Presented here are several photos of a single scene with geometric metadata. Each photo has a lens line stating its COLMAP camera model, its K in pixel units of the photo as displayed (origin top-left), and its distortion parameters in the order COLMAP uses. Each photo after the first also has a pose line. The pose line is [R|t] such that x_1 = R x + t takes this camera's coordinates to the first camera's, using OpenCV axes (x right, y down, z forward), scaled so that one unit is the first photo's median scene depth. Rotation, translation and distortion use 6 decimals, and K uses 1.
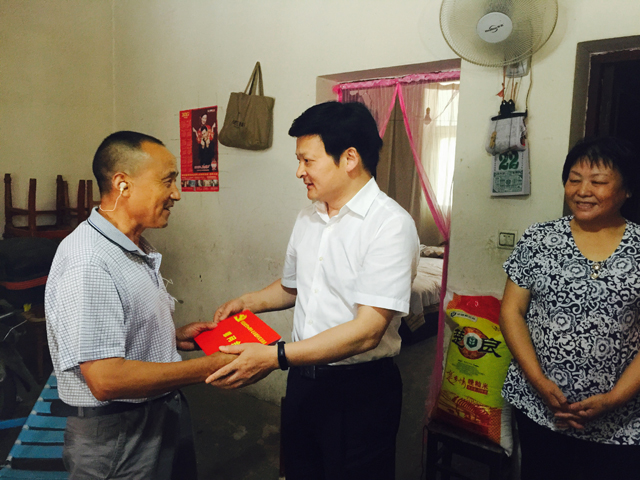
lens RADIAL K [[536.7, 0, 321.0], [0, 536.7, 239.1], [0, 0, 1]] dist [0.049822, -0.024414]
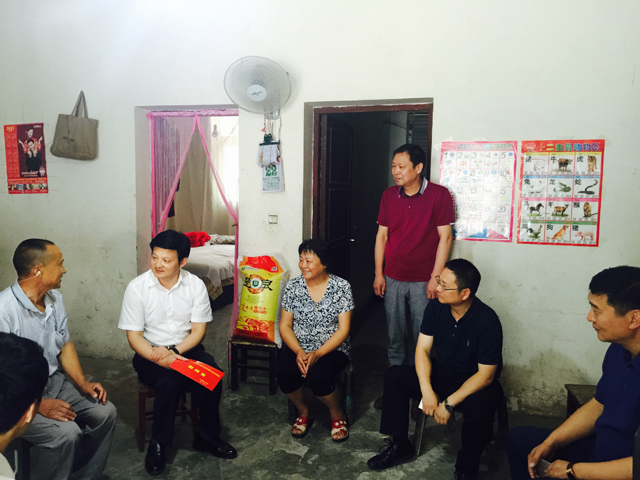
lens RADIAL K [[536.7, 0, 320.1], [0, 536.7, 240.3], [0, 0, 1]] dist [0.049822, -0.024414]
pose [[0.924838, -0.056178, 0.376190, -0.099174], [0.053319, 0.998415, 0.018016, 0.031050], [-0.376606, 0.003396, 0.926367, -0.401101]]
